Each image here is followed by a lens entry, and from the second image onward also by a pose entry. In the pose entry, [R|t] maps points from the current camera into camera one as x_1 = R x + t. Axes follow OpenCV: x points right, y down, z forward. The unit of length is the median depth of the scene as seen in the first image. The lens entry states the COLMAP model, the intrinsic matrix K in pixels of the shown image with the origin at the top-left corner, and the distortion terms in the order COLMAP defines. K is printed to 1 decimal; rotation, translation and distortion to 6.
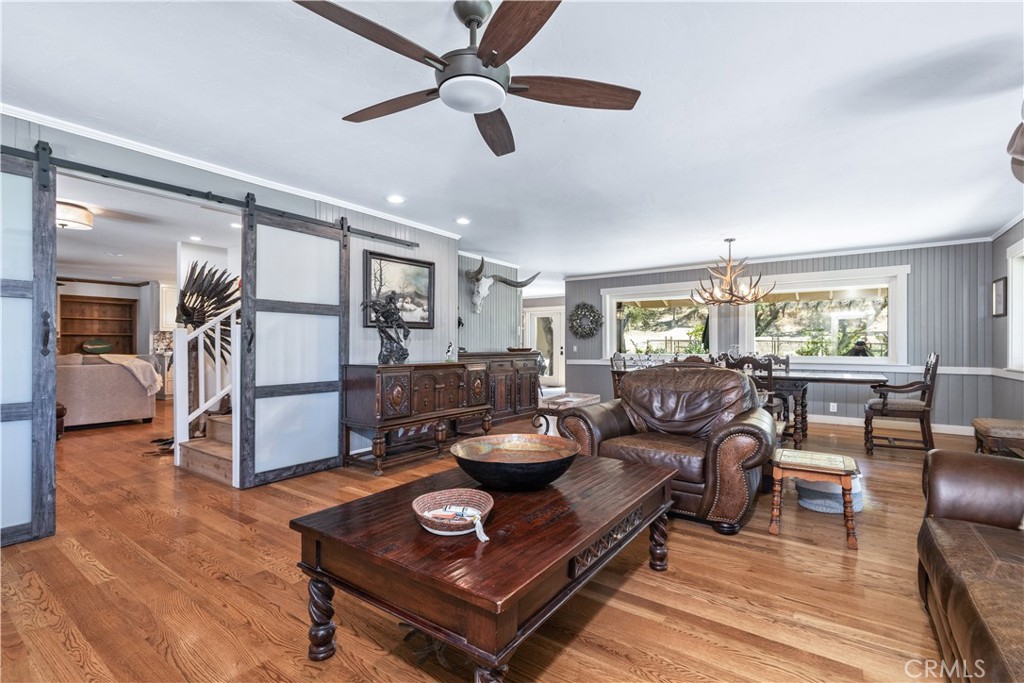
lens RADIAL K [[467.5, 0, 510.4], [0, 467.5, 345.2], [0, 0, 1]] dist [-0.000726, 0.000275]
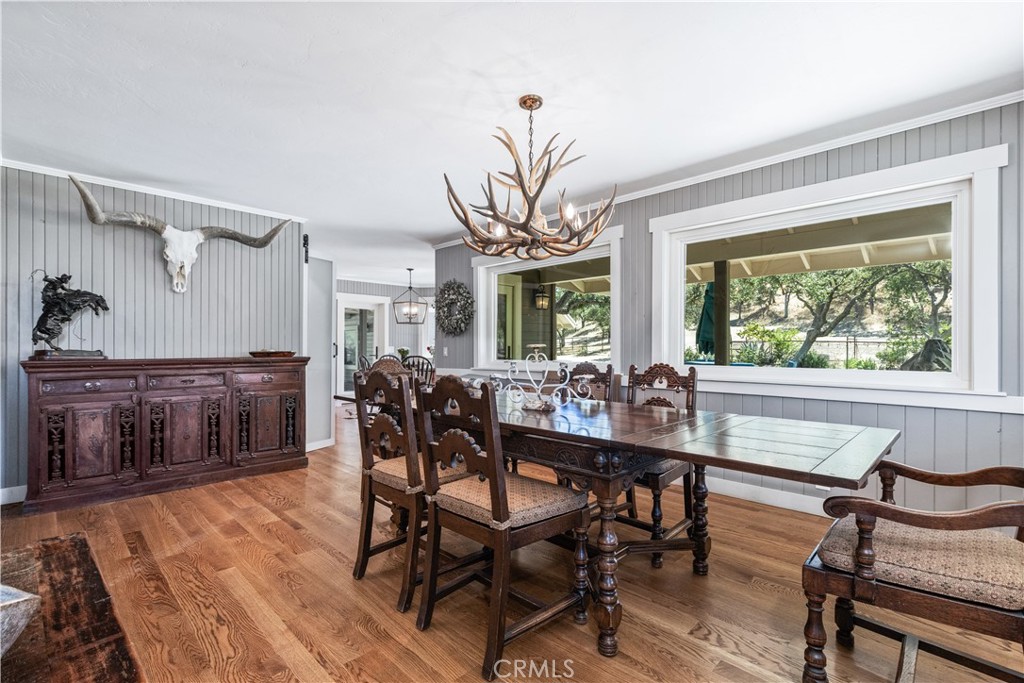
lens RADIAL K [[467.5, 0, 516.4], [0, 467.5, 344.4], [0, 0, 1]] dist [-0.000726, 0.000275]
pose [[0.990095, 0.000803, -0.140394, 0.342518], [-0.001528, 0.999986, -0.005058, -0.000363], [0.140388, 0.005223, 0.990083, 0.378245]]
